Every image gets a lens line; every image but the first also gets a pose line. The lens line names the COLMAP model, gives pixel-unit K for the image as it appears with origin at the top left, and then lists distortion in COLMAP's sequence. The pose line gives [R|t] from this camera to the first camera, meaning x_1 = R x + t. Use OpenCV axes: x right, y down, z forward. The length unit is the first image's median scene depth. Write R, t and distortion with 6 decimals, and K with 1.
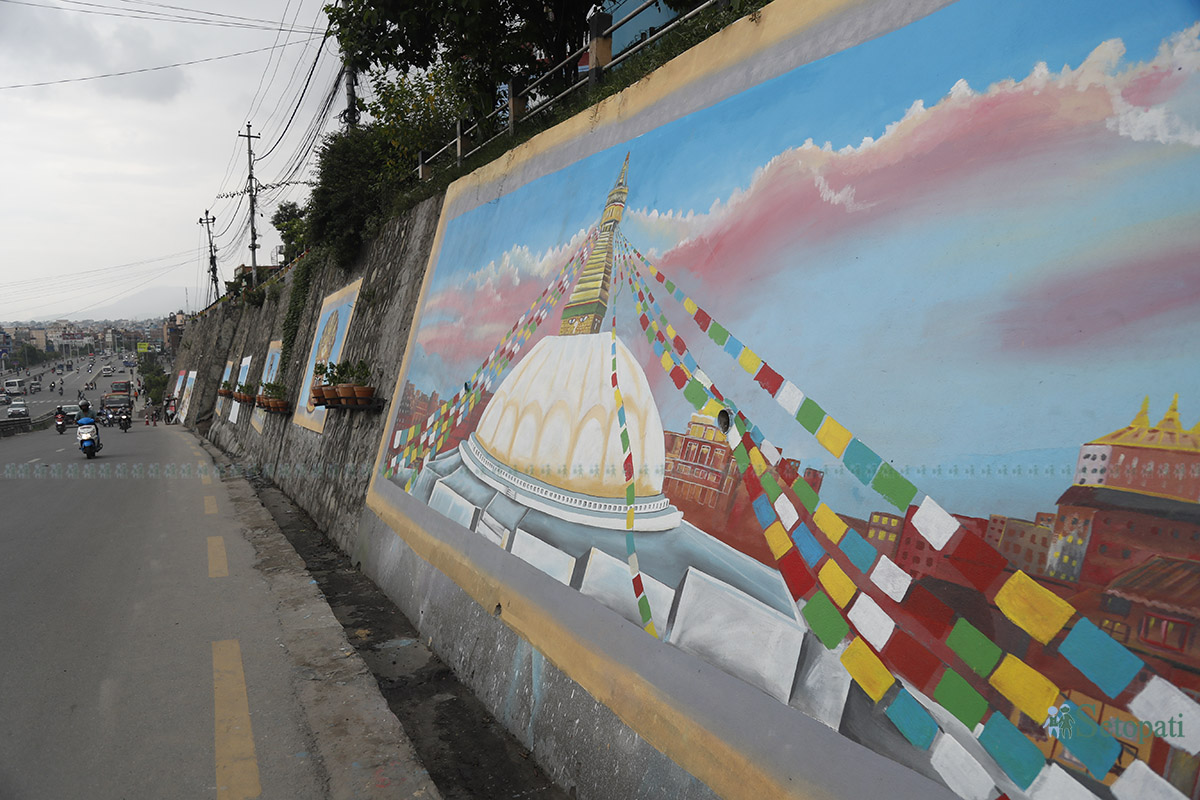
lens RADIAL K [[856.8, 0, 600.5], [0, 856.8, 392.1], [0, 0, 1]] dist [-0.043128, 0.000650]
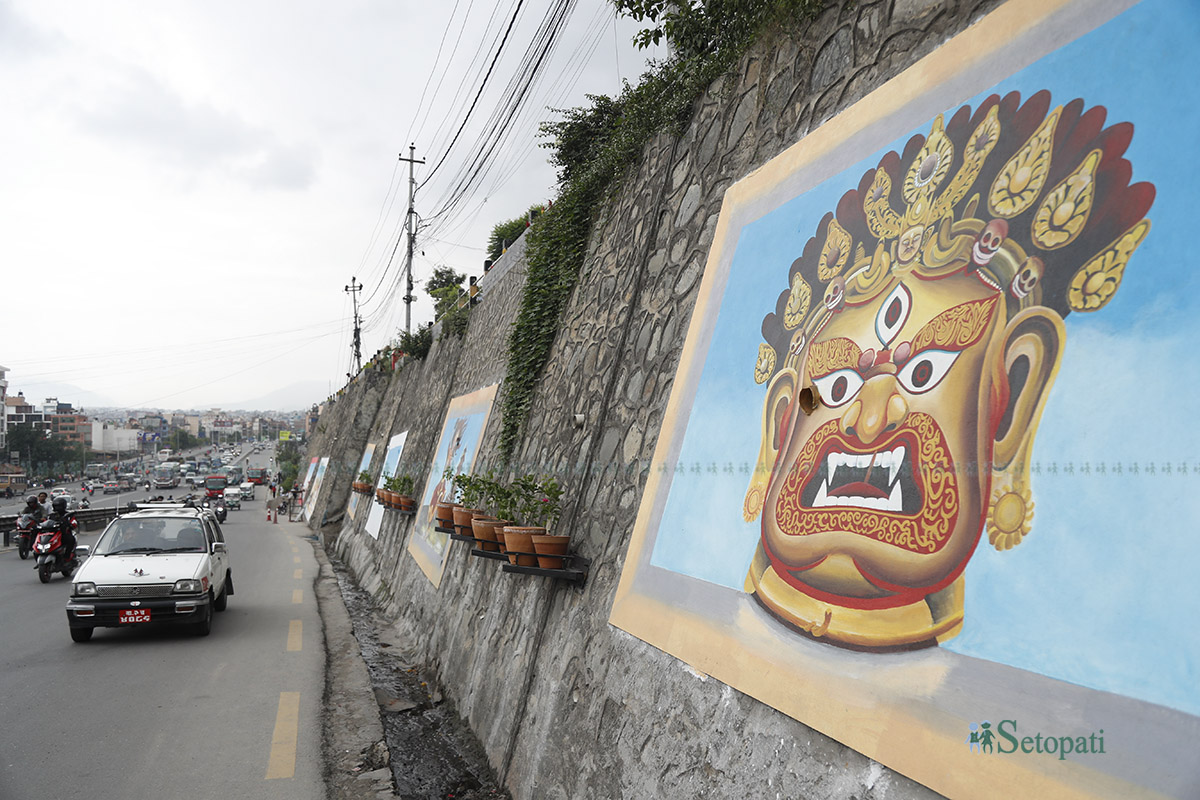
lens RADIAL K [[856.8, 0, 598.2], [0, 856.8, 406.7], [0, 0, 1]] dist [-0.043128, 0.000650]
pose [[0.988858, 0.025155, -0.146722, -0.105139], [-0.040165, 0.994151, -0.100254, -0.001766], [0.143341, 0.105030, 0.984084, 0.233602]]
